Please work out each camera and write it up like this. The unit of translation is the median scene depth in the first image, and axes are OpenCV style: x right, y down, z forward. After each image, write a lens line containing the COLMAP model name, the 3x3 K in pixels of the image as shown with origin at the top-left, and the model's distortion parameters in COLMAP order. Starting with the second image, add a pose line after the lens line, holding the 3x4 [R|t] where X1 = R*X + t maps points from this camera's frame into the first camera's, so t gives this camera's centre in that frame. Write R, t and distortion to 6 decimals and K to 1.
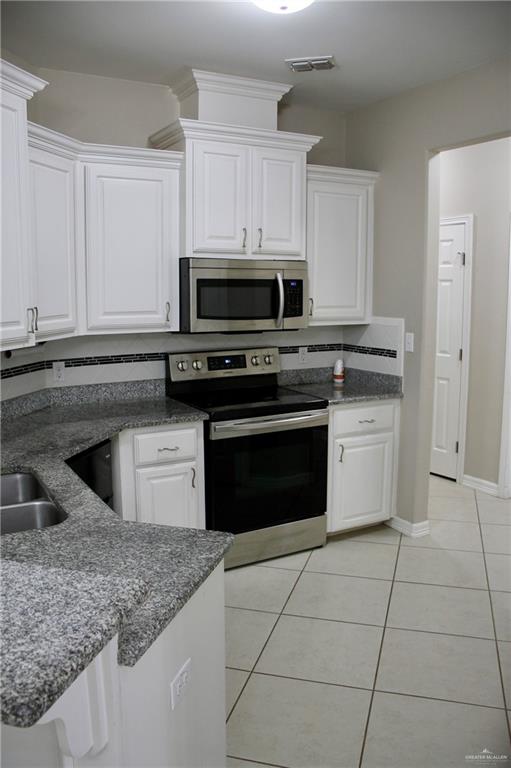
lens RADIAL K [[651.4, 0, 256.7], [0, 651.4, 389.3], [0, 0, 1]] dist [-0.174292, 0.147963]
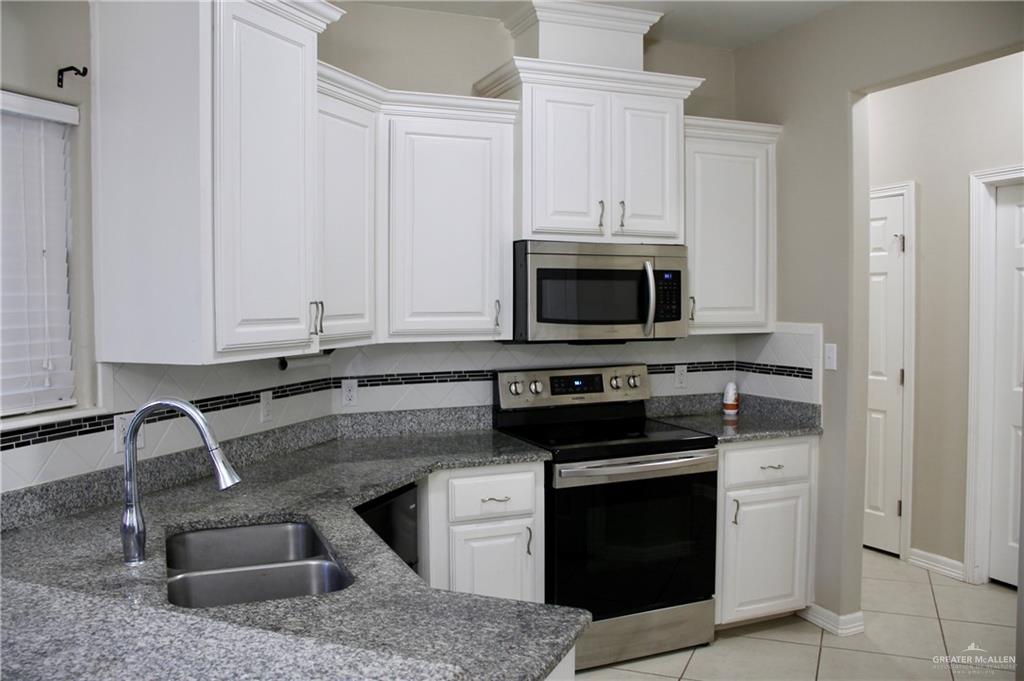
lens RADIAL K [[868.5, 0, 506.9], [0, 868.5, 337.7], [0, 0, 1]] dist [-0.174292, 0.147963]
pose [[0.992719, 0.001208, -0.120447, -0.006671], [-0.014660, 0.993728, -0.110860, 0.016976], [0.119557, 0.111819, 0.986510, 0.026265]]
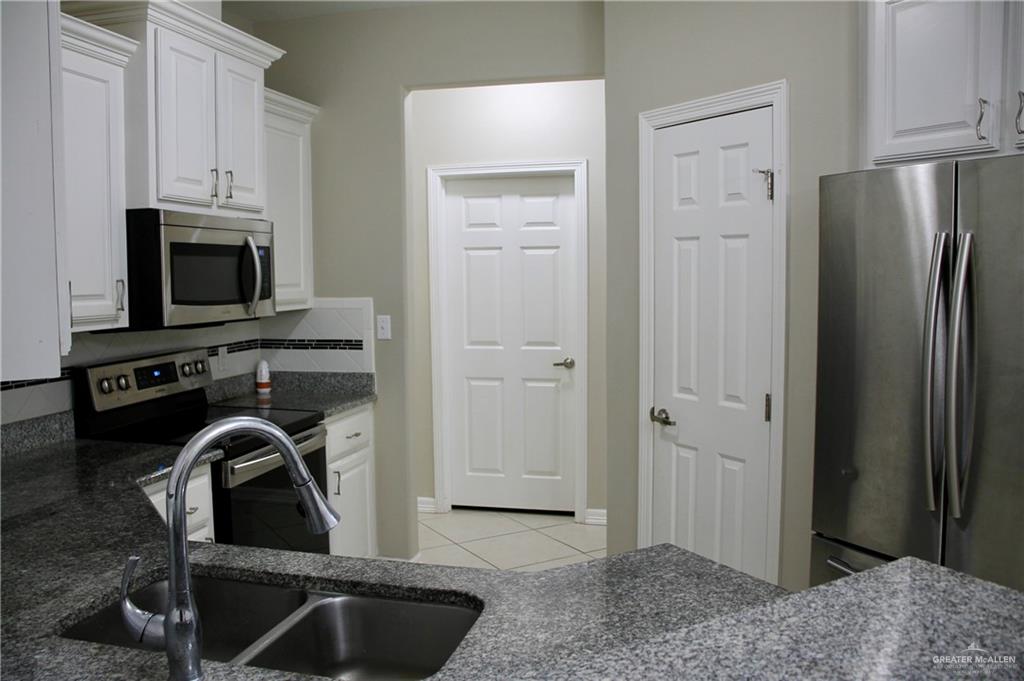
lens RADIAL K [[868.5, 0, 501.9], [0, 868.5, 342.1], [0, 0, 1]] dist [-0.174292, 0.147963]
pose [[0.690833, -0.064335, 0.720146, -0.442092], [0.122181, 0.992096, -0.028578, -0.008594], [-0.712616, 0.107731, 0.693234, 0.185817]]
